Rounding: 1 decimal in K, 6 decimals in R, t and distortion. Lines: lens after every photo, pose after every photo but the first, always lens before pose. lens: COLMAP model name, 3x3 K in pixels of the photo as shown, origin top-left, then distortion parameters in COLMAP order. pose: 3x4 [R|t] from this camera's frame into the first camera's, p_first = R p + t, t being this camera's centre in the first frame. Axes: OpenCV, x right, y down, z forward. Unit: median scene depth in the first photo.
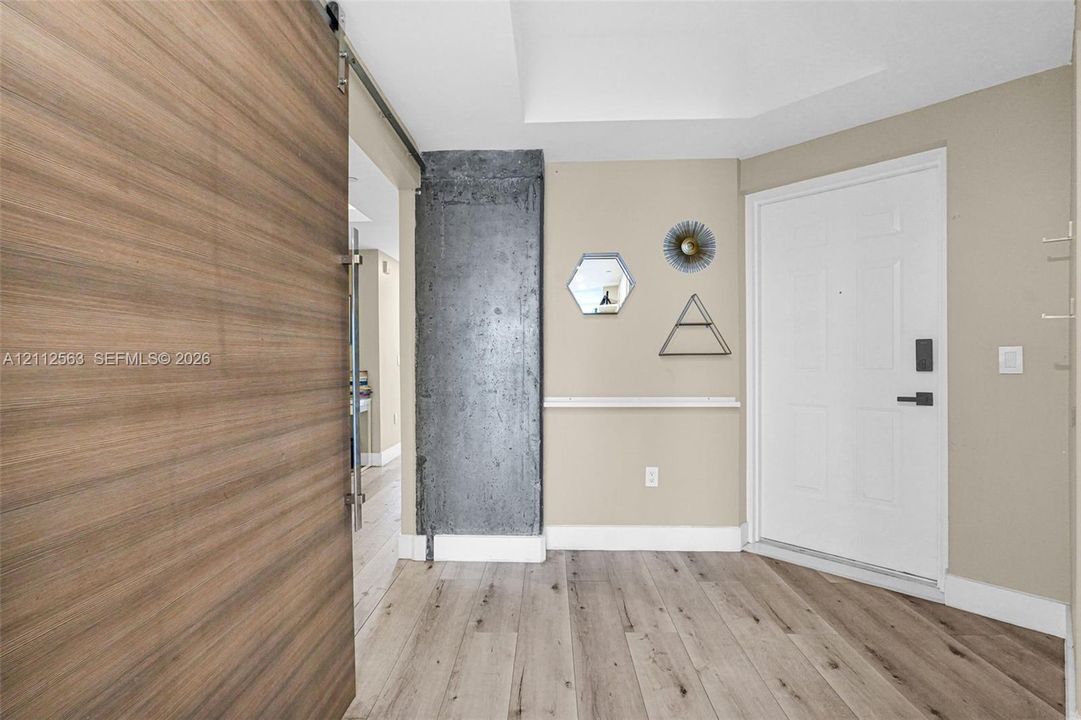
lens RADIAL K [[496.3, 0, 538.7], [0, 496.3, 362.0], [0, 0, 1]] dist [0.003012, 0.001527]
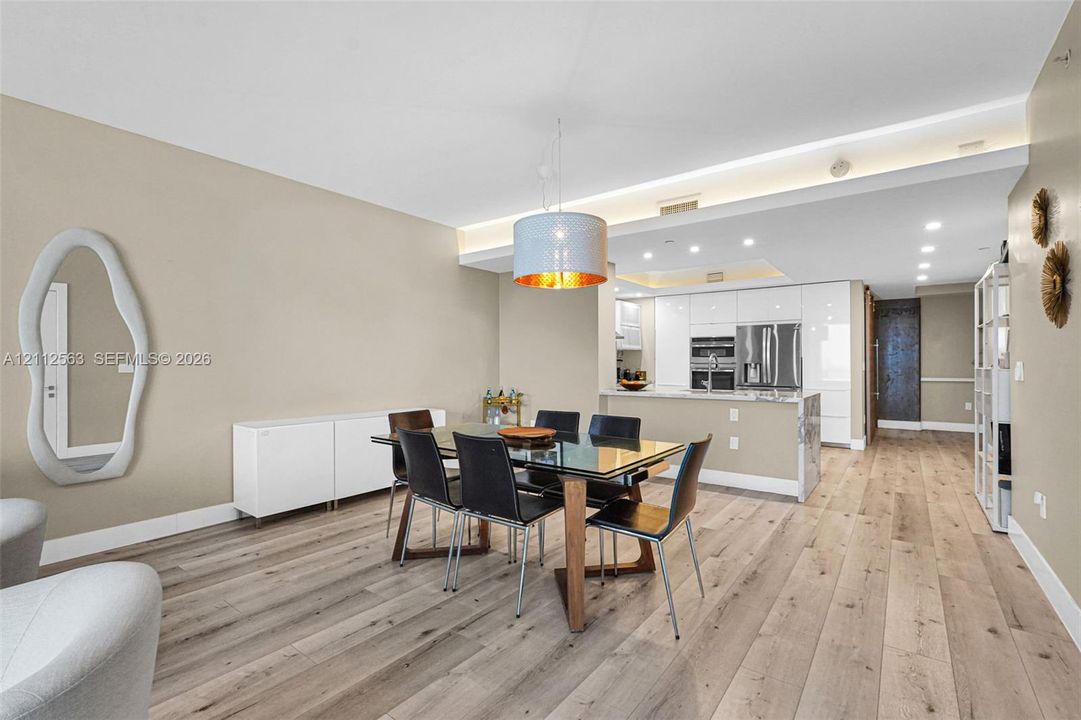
lens RADIAL K [[496.3, 0, 538.7], [0, 496.3, 362.0], [0, 0, 1]] dist [0.003012, 0.001527]
pose [[0.814059, -0.001731, -0.580780, -0.126916], [0.004061, 0.999988, 0.002712, -0.039908], [0.580768, -0.004567, 0.814056, -2.858947]]
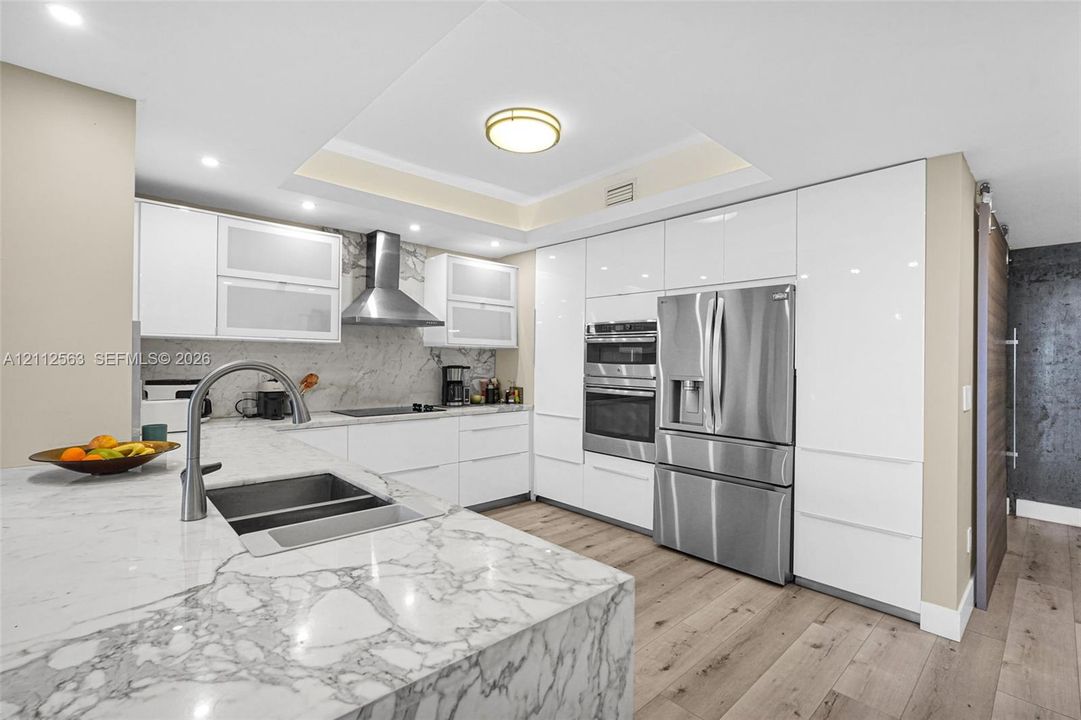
lens RADIAL K [[486.9, 0, 540.5], [0, 486.9, 360.0], [0, 0, 1]] dist [-0.000155, 0.000612]
pose [[0.692960, 0.008816, -0.720922, -0.147390], [-0.009541, 0.999950, 0.003057, -0.068461], [0.720913, 0.004760, 0.693010, -1.089923]]
